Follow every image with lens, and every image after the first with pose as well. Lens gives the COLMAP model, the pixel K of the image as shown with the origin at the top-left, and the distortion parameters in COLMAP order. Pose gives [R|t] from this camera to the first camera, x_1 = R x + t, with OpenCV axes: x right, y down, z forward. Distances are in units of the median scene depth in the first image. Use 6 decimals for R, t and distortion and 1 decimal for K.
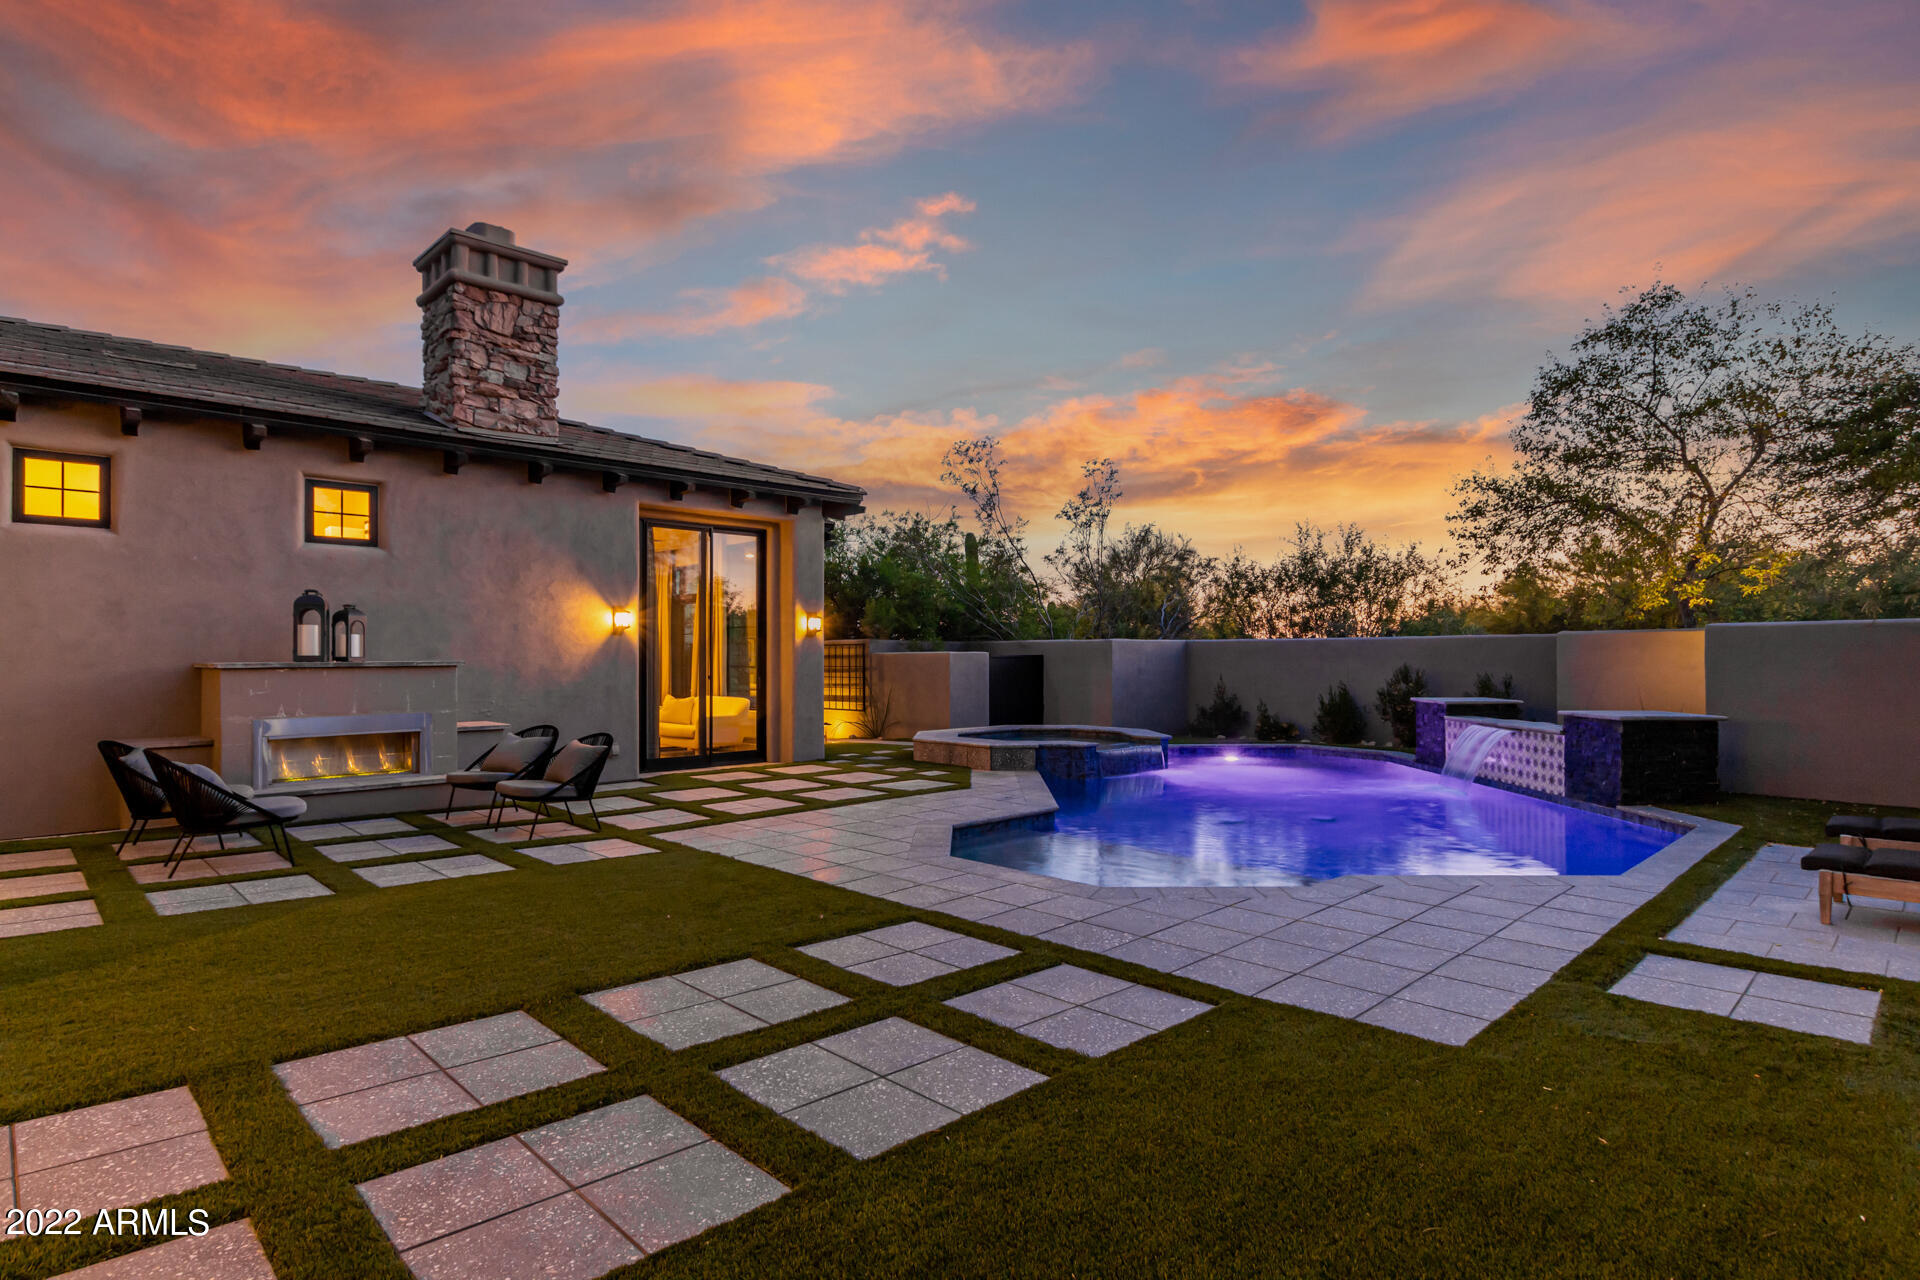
lens RADIAL K [[1000.6, 0, 953.3], [0, 1000.6, 651.6], [0, 0, 1]] dist [0.000225, 0.001436]
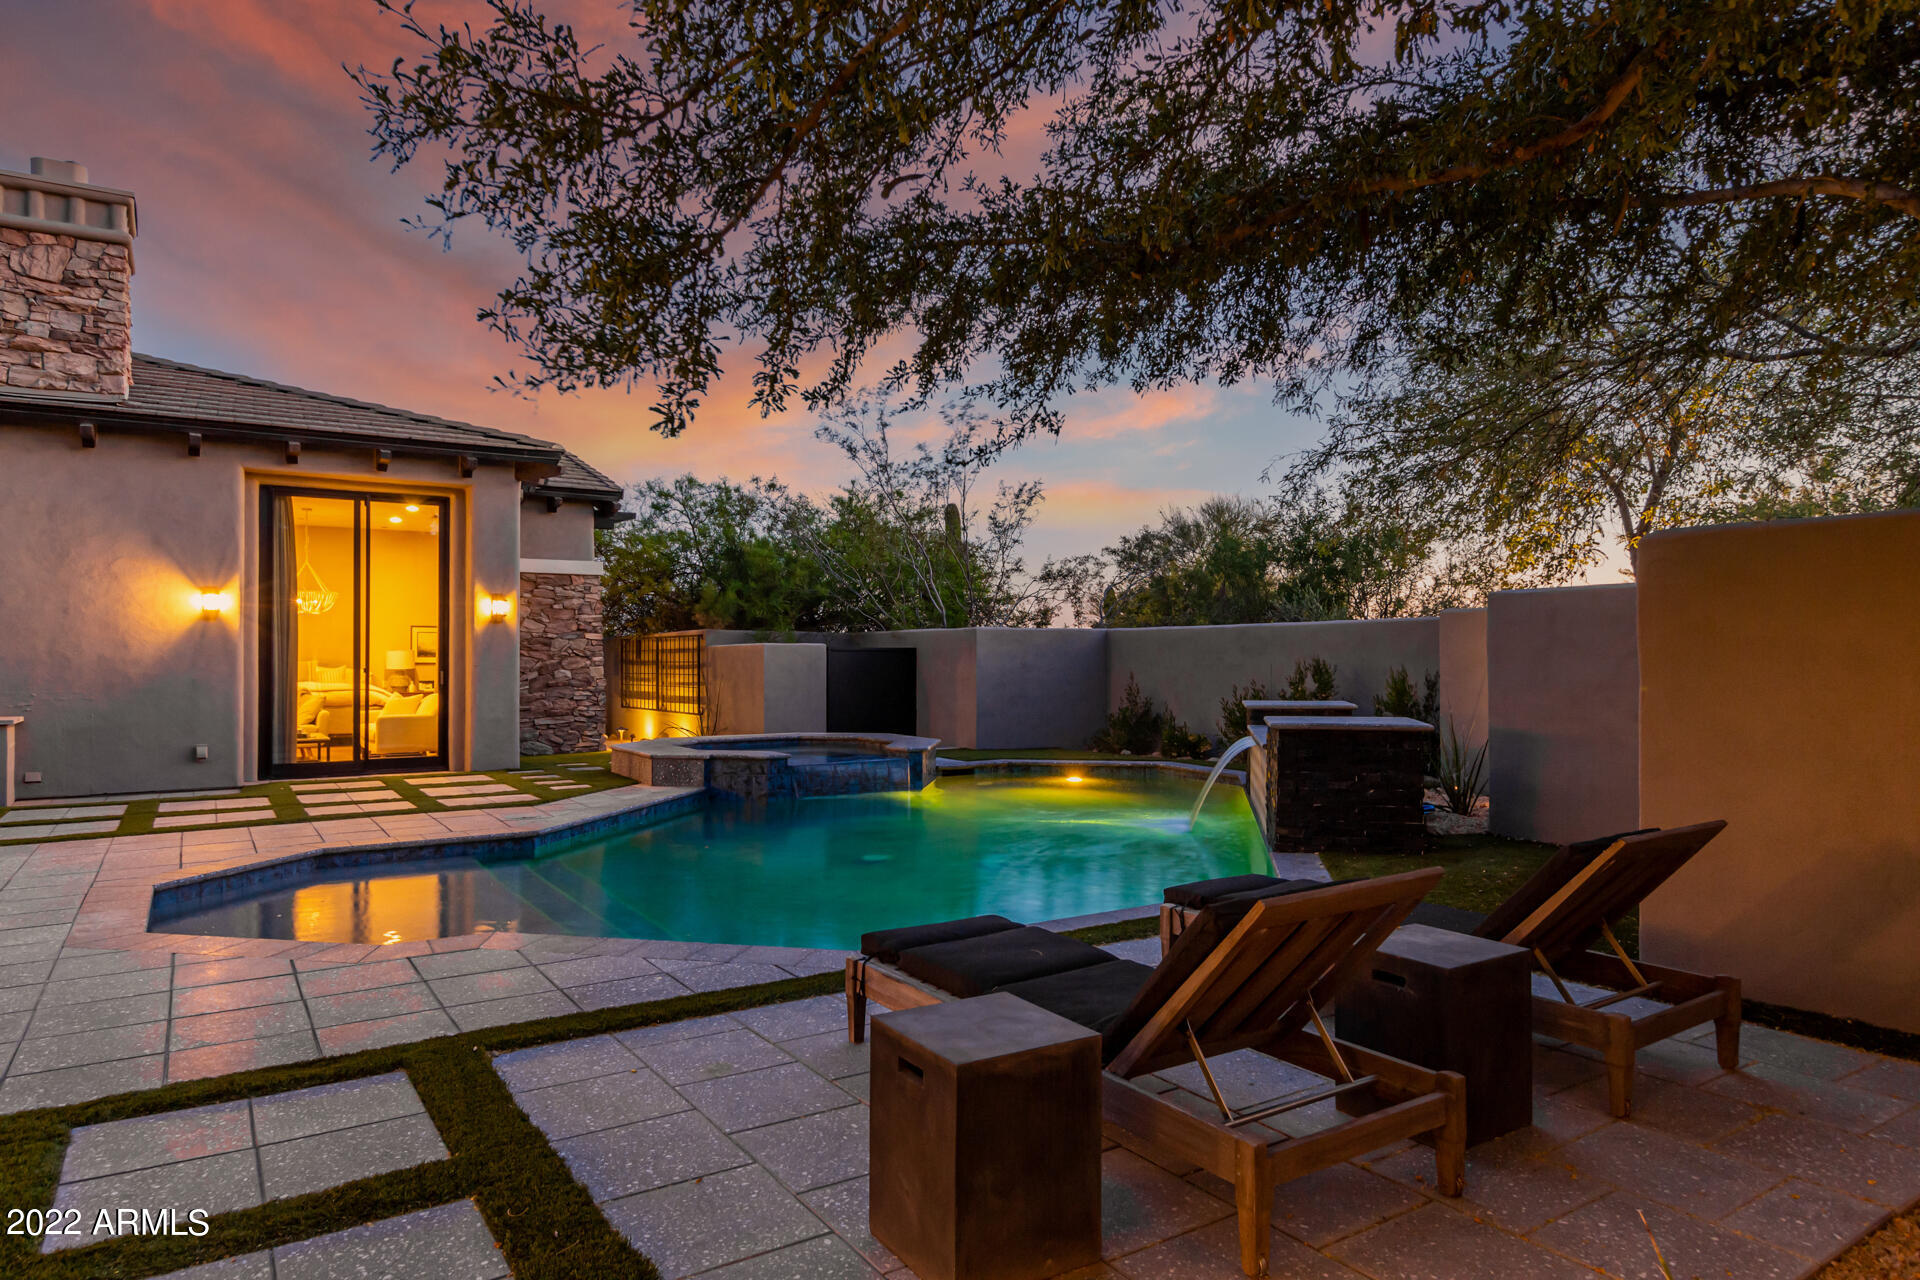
lens RADIAL K [[1164.4, 0, 952.2], [0, 1164.4, 645.9], [0, 0, 1]] dist [0.004874, -0.001056]
pose [[0.979277, -0.002647, -0.202507, 0.531774], [0.001333, 0.999977, -0.006625, 0.014261], [0.202520, 0.006218, 0.979258, 0.148093]]
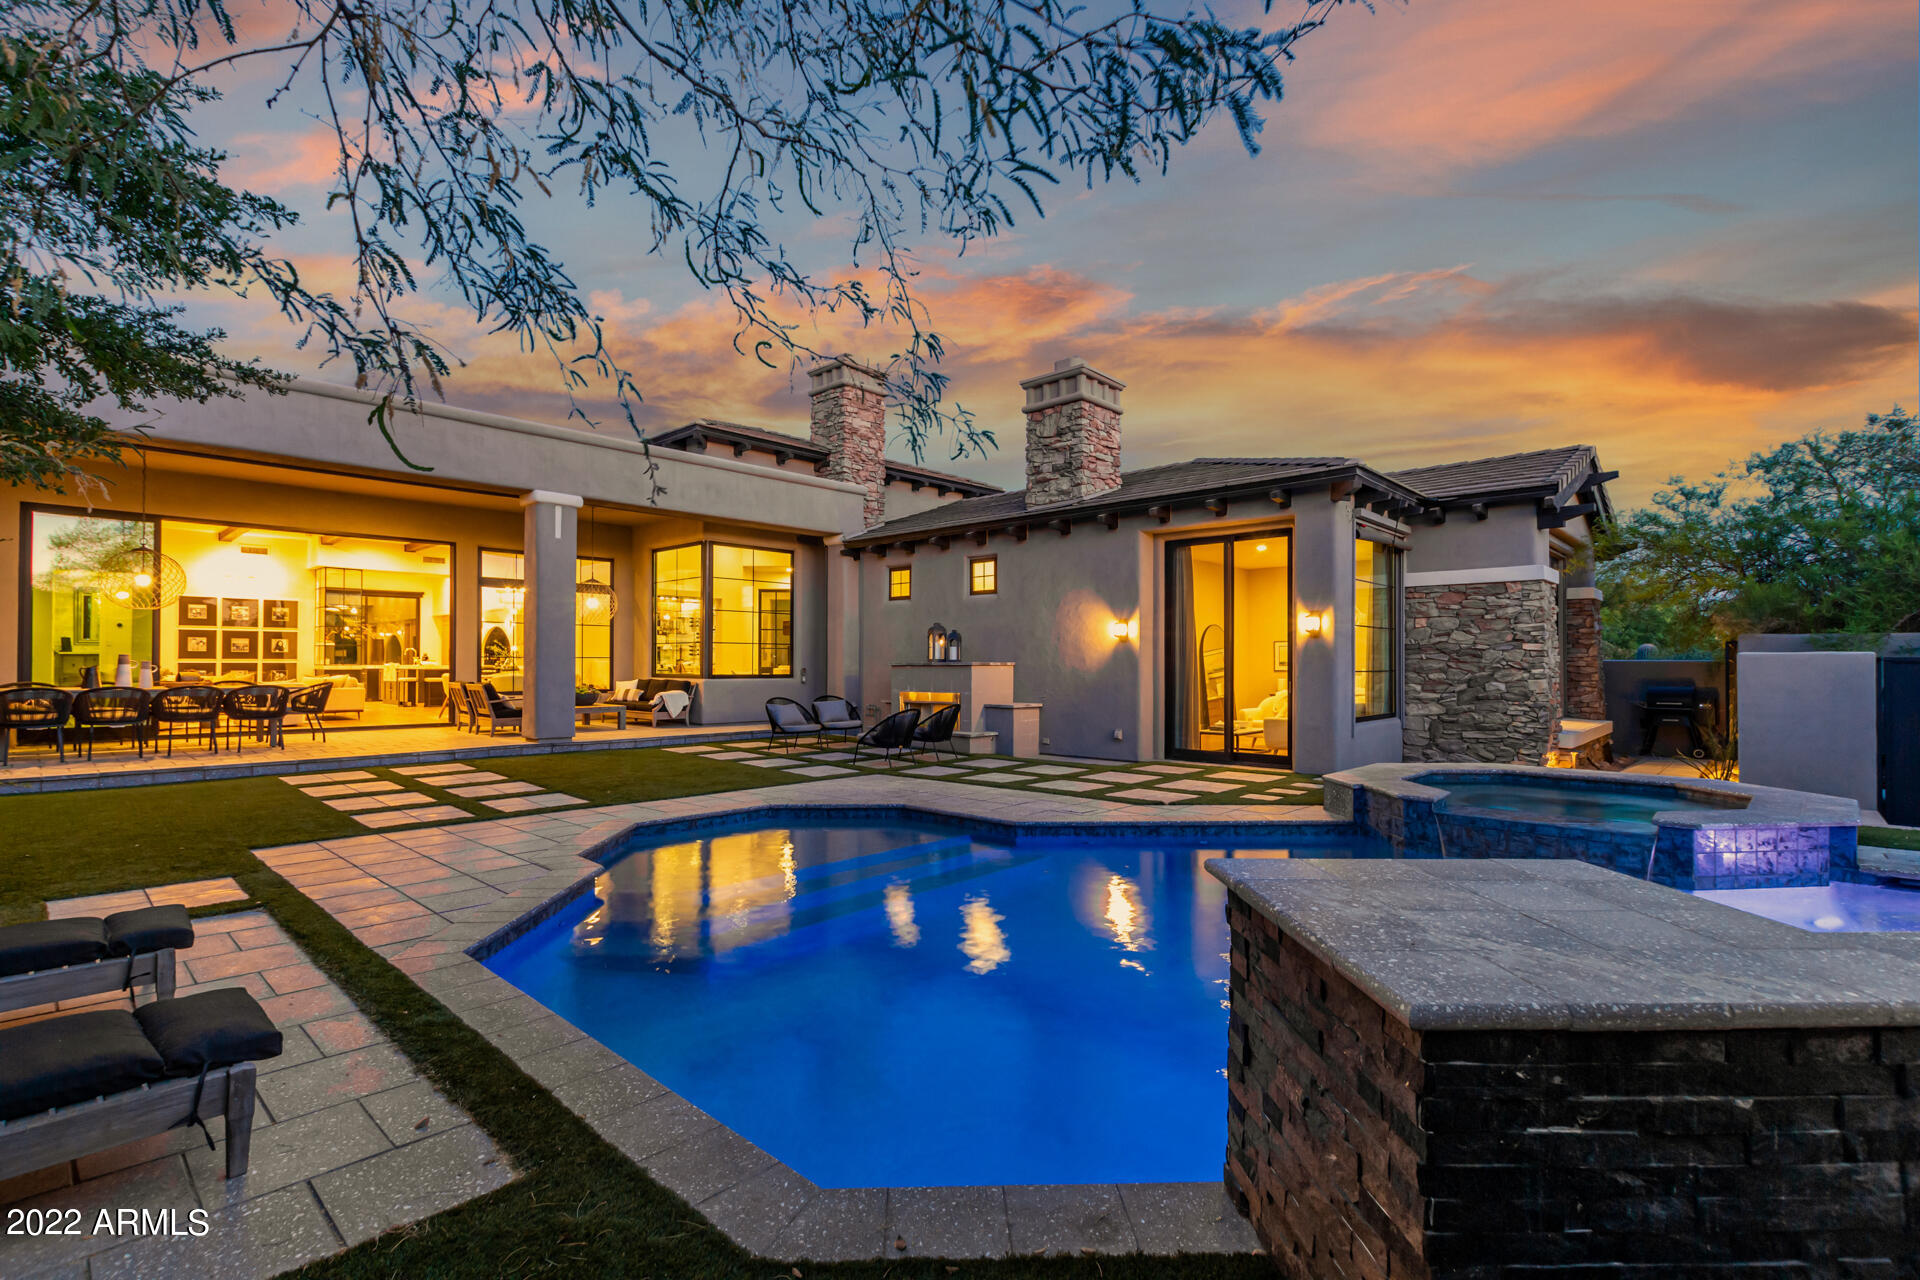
lens RADIAL K [[882.0, 0, 957.9], [0, 882.0, 644.5], [0, 0, 1]] dist [0.002393, 0.000206]
pose [[0.036697, -0.019952, -0.999127, 0.793938], [0.002723, 0.999799, -0.019865, 0.007713], [0.999323, -0.001992, 0.036744, 0.801851]]
